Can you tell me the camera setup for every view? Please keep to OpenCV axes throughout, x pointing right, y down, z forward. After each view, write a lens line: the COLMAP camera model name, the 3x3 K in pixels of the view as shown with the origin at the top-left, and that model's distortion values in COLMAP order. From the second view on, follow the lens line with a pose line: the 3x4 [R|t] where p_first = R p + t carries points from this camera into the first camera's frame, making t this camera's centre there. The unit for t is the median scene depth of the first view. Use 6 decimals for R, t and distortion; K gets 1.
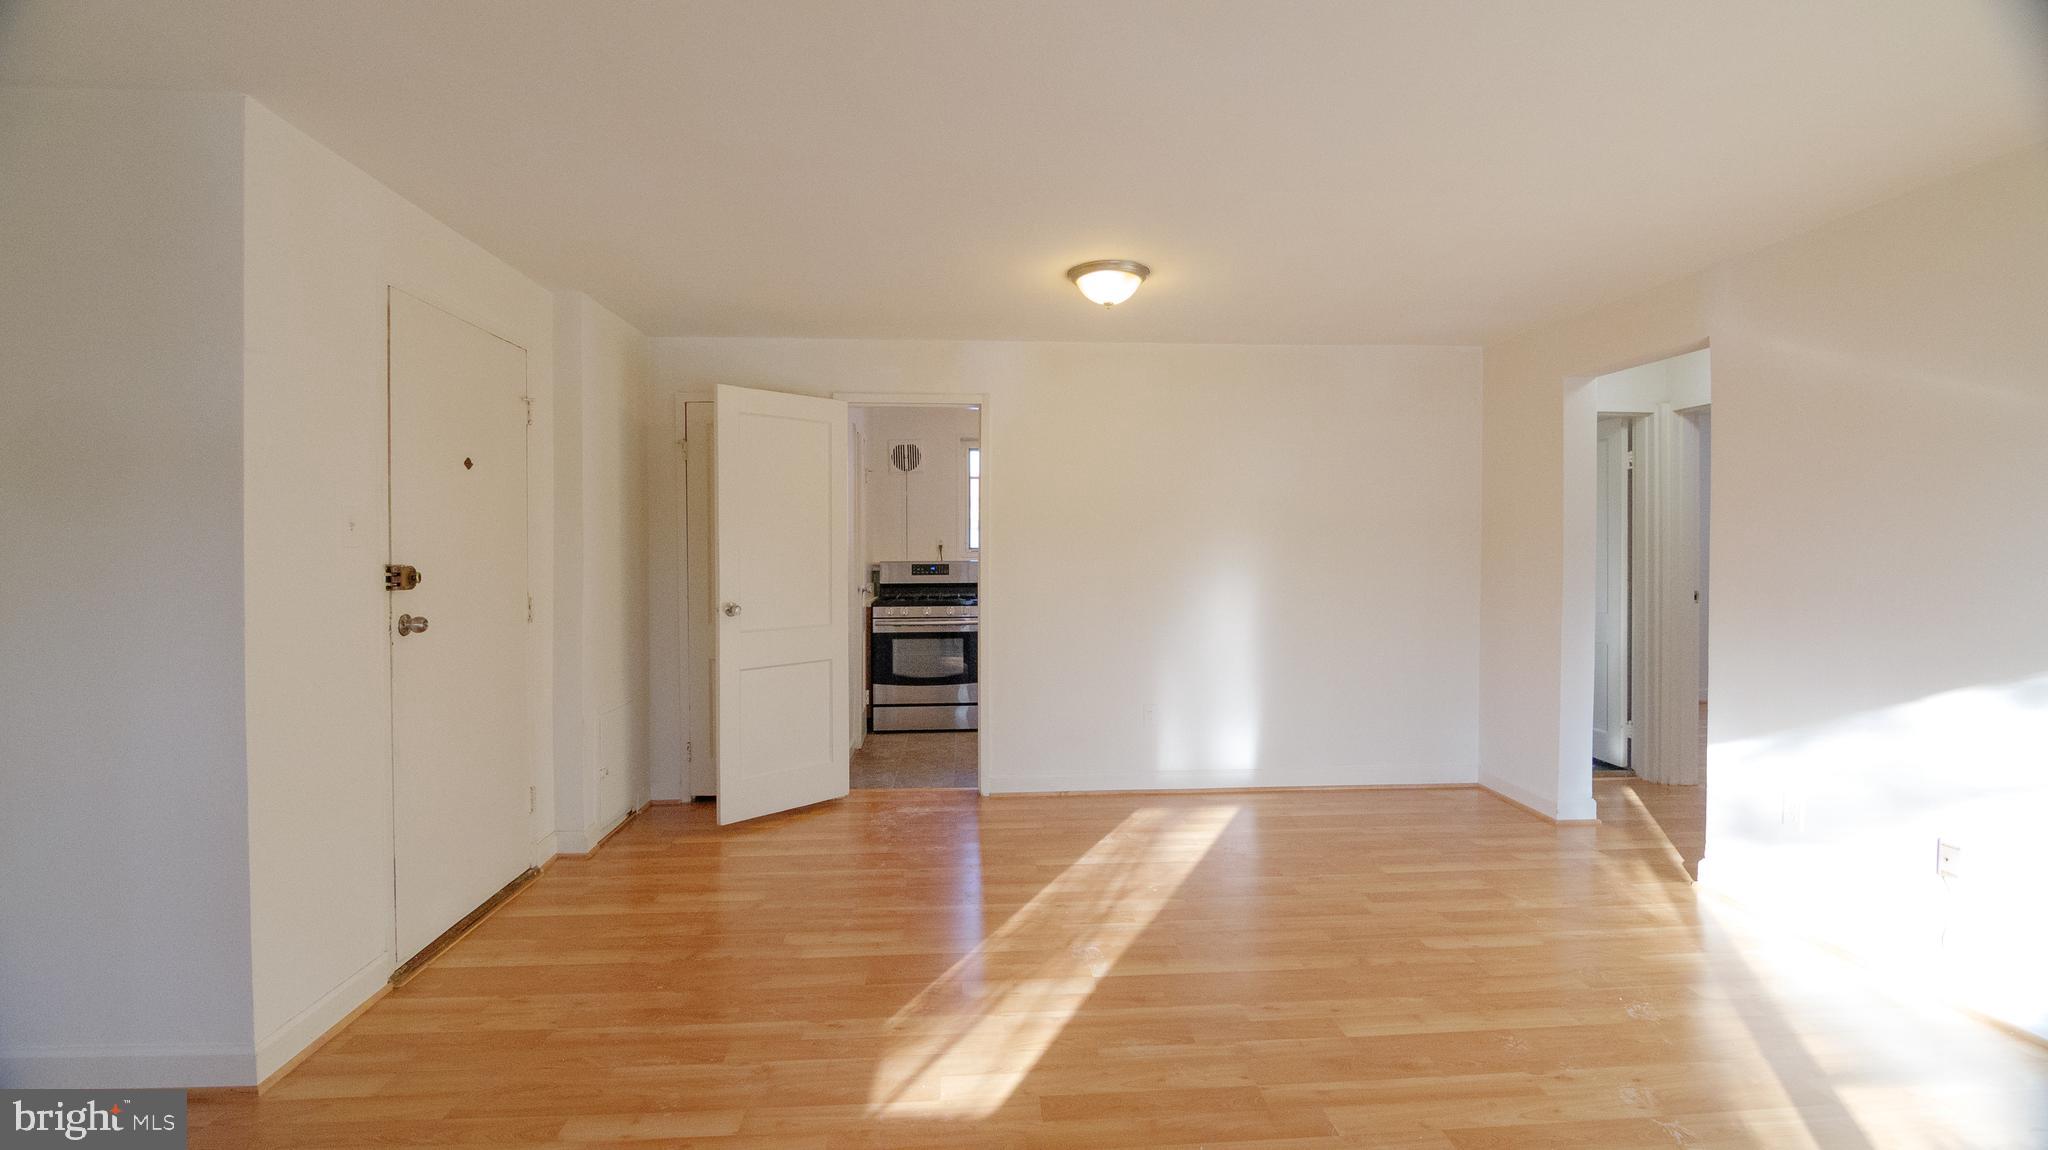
lens RADIAL K [[876.9, 0, 1019.2], [0, 876.9, 566.3], [0, 0, 1]] dist [-0.015601, -0.000260]
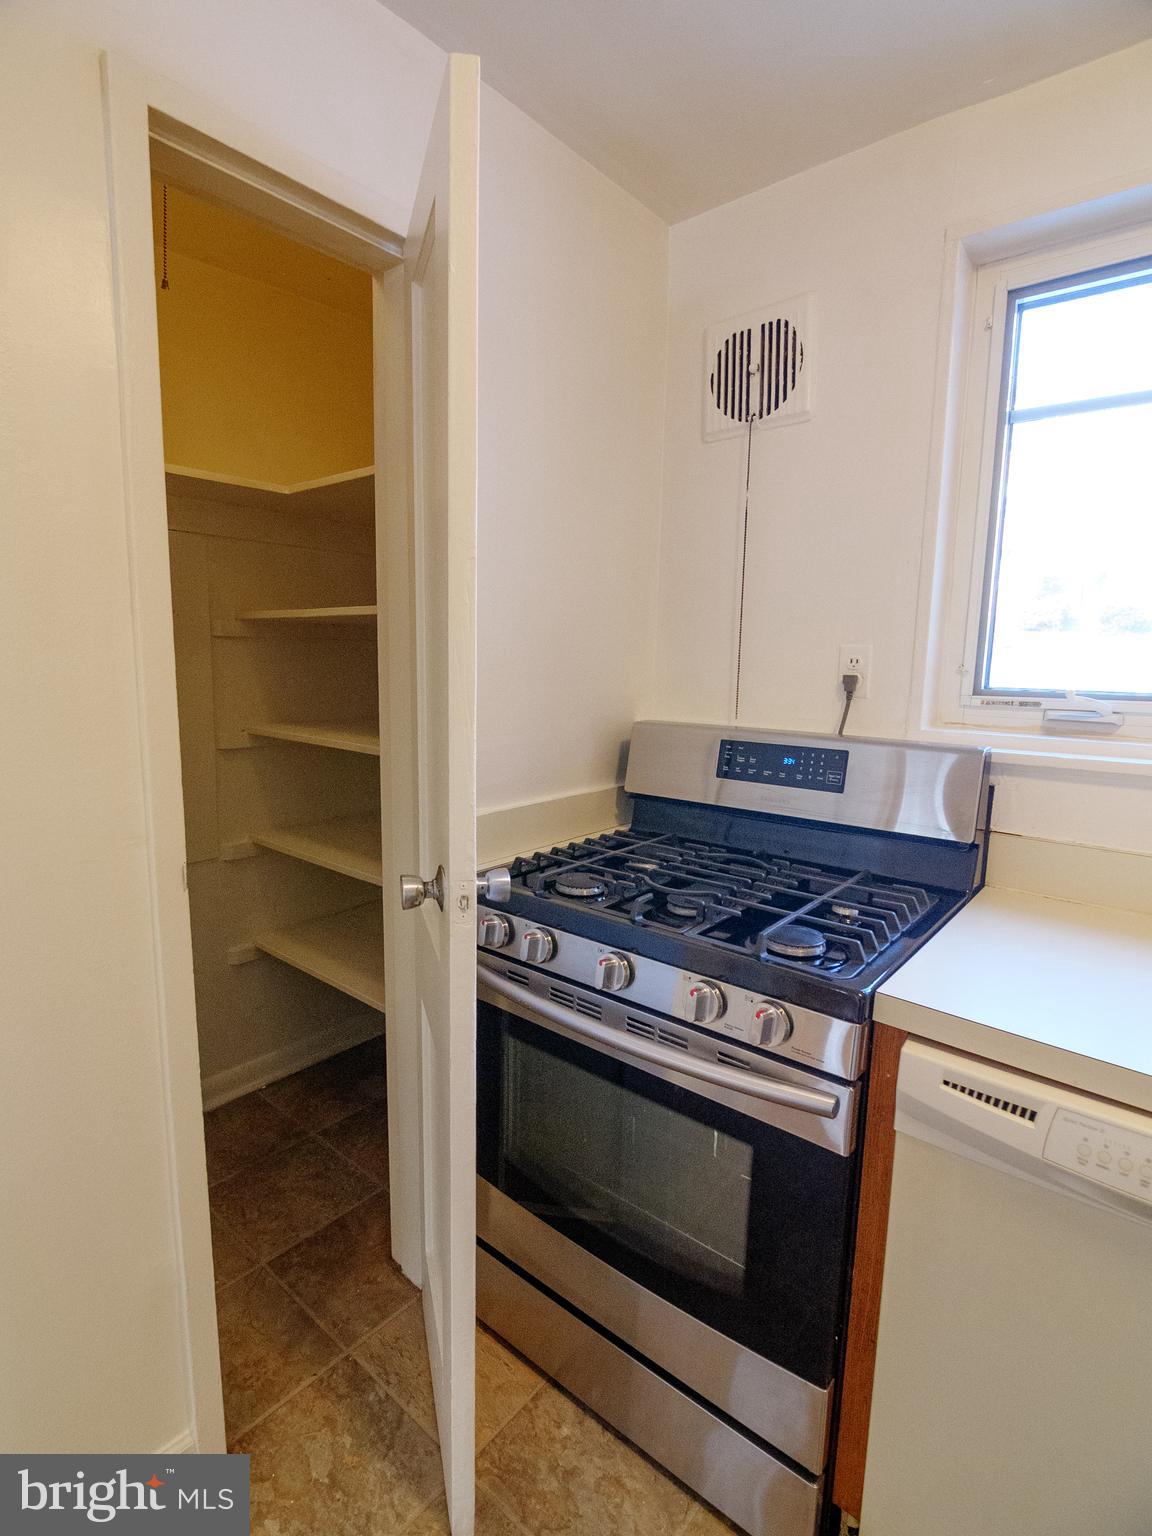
lens RADIAL K [[762.0, 0, 576.0], [0, 762.0, 768.0], [0, 0, 1]] dist [-0.021001, -0.000870]
pose [[0.723410, 0.116680, -0.680488, 0.033545], [-0.035237, 0.990571, 0.132388, -0.050977], [0.689519, -0.071793, 0.720700, 1.608353]]
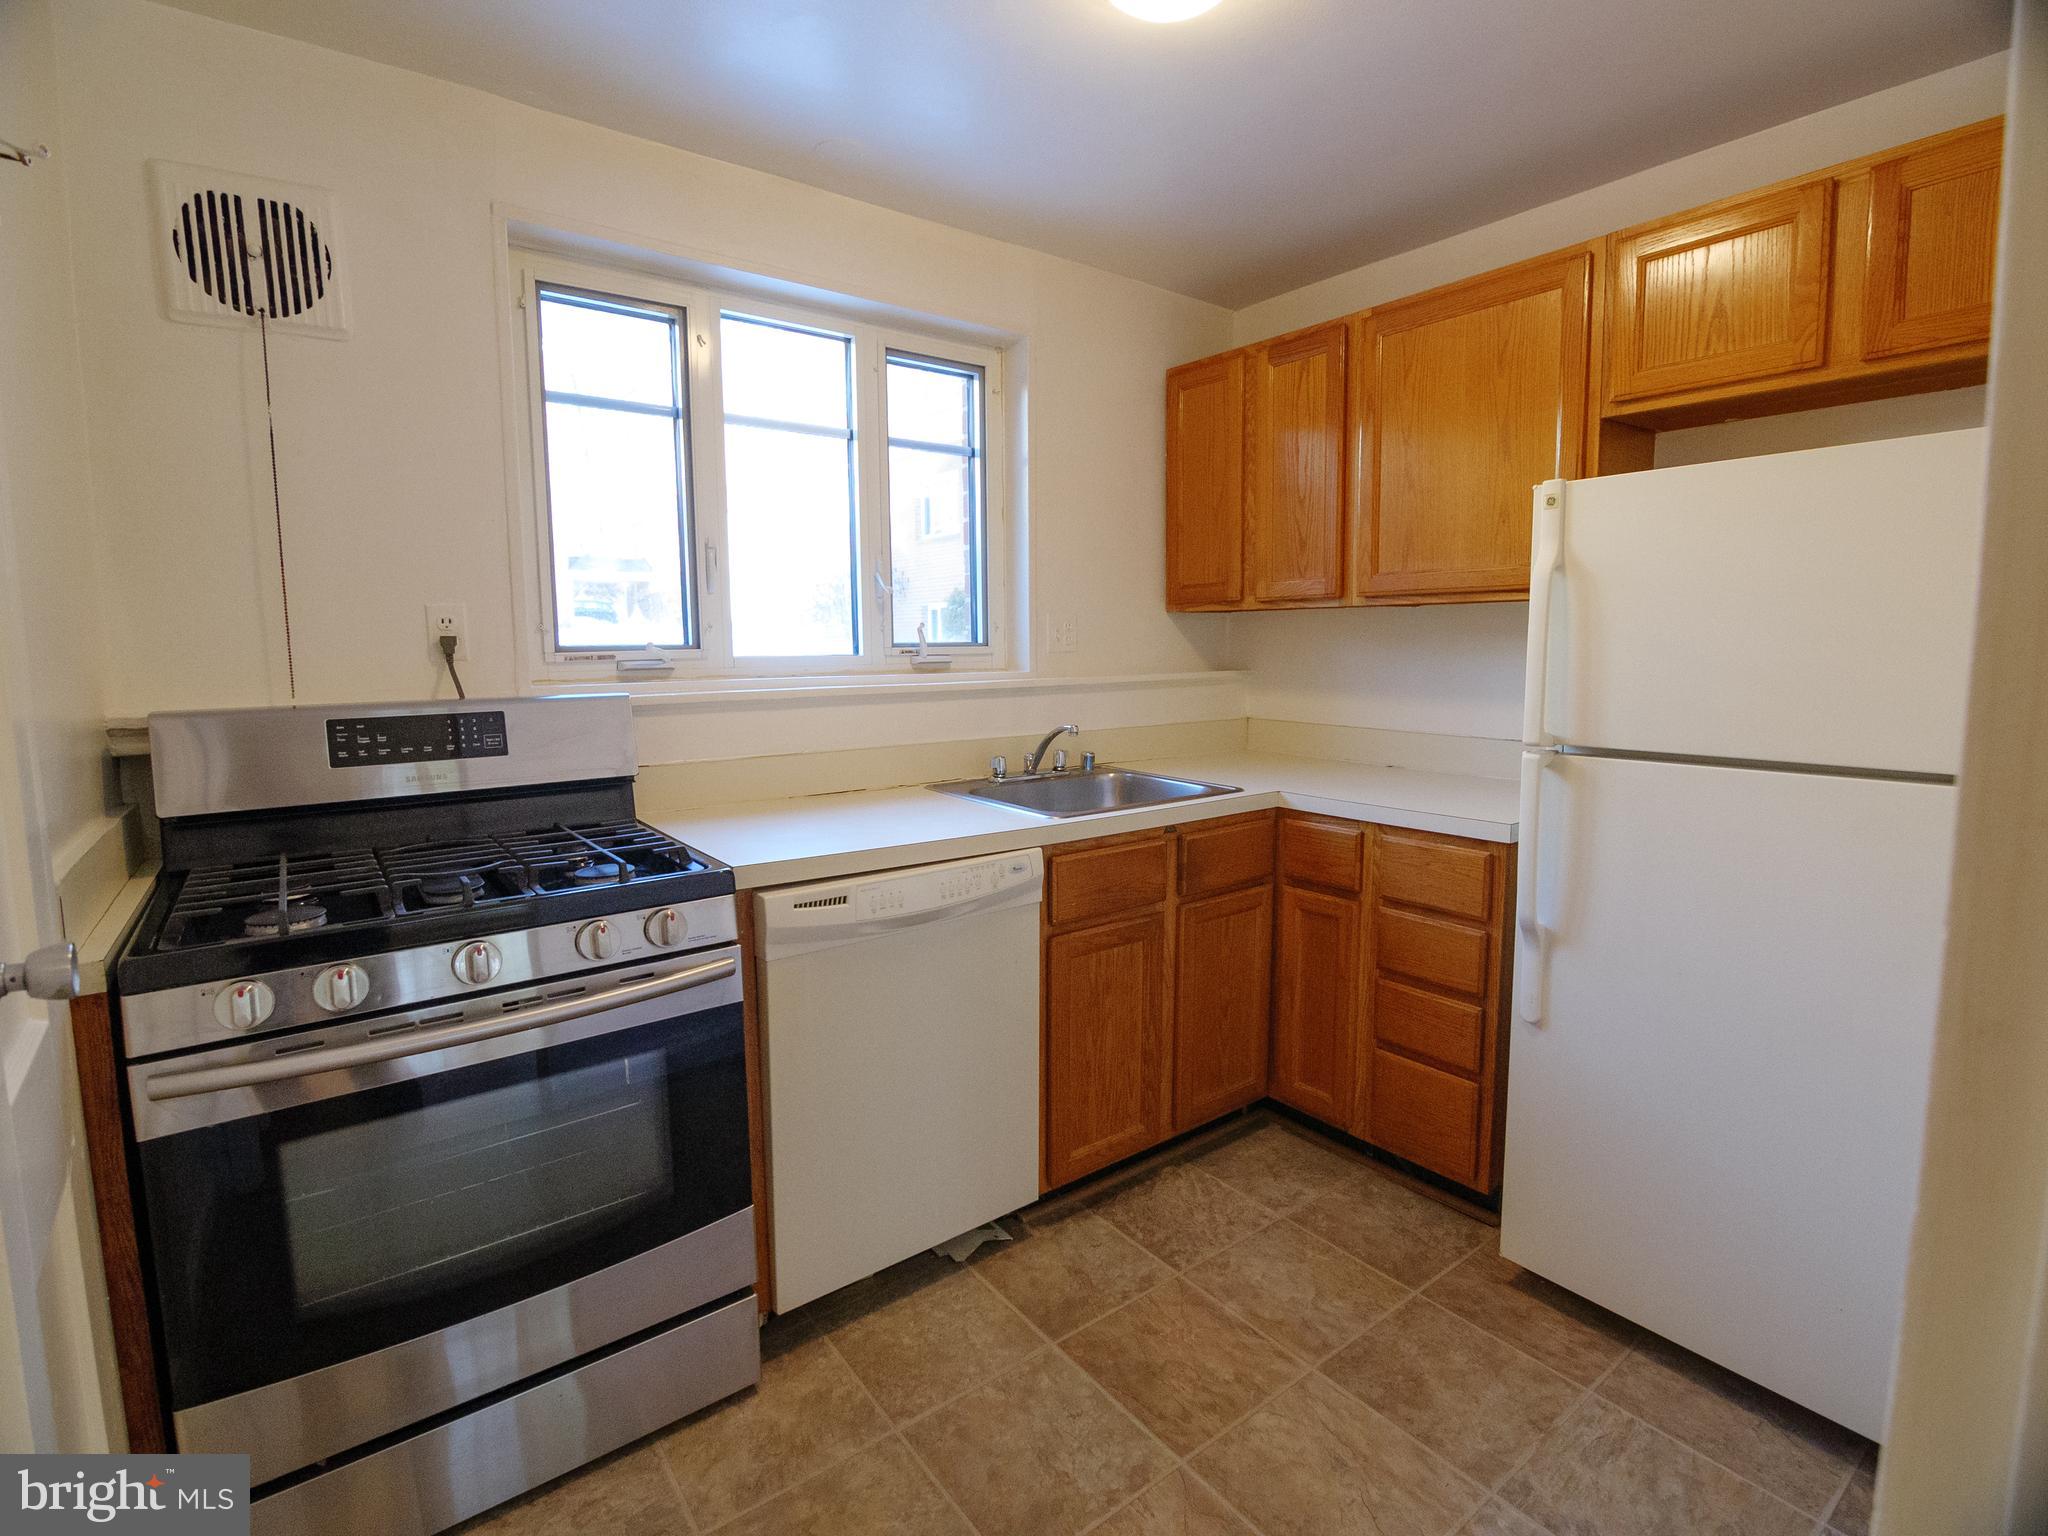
lens RADIAL K [[990.4, 0, 1022.1], [0, 990.4, 753.6], [0, 0, 1]] dist [-0.013816, -0.001687]
pose [[0.841169, -0.066155, 0.536710, -0.221716], [0.019954, 0.995610, 0.091447, -0.027950], [-0.540404, -0.066213, 0.838796, 1.399138]]
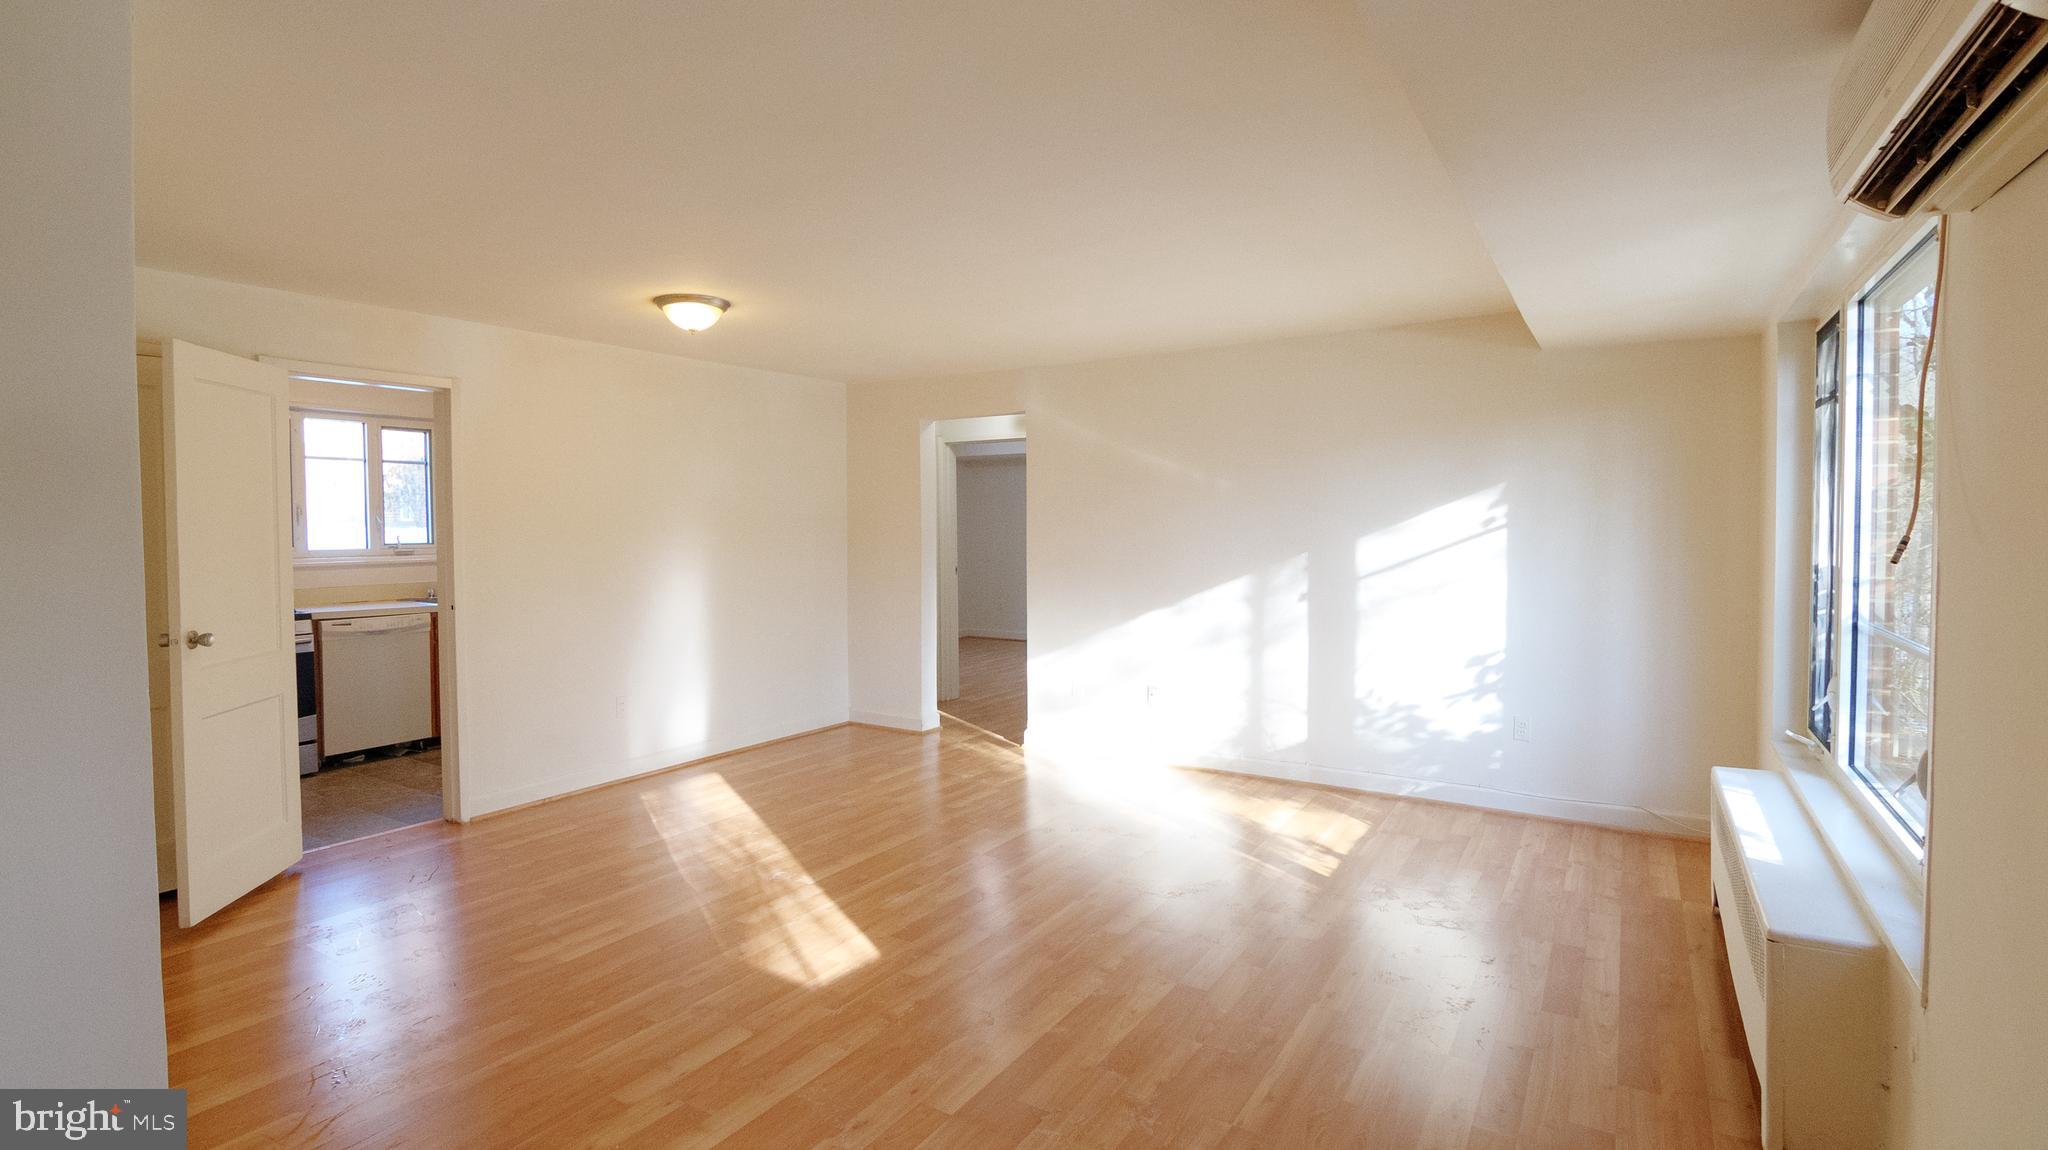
lens RADIAL K [[972.3, 0, 987.1], [0, 972.3, 557.5], [0, 0, 1]] dist [-0.000028, -0.000041]
pose [[0.608529, -0.030591, 0.792942, -0.700467], [0.026263, 0.999486, 0.018404, -0.022280], [-0.793097, 0.009626, 0.609020, -0.062764]]
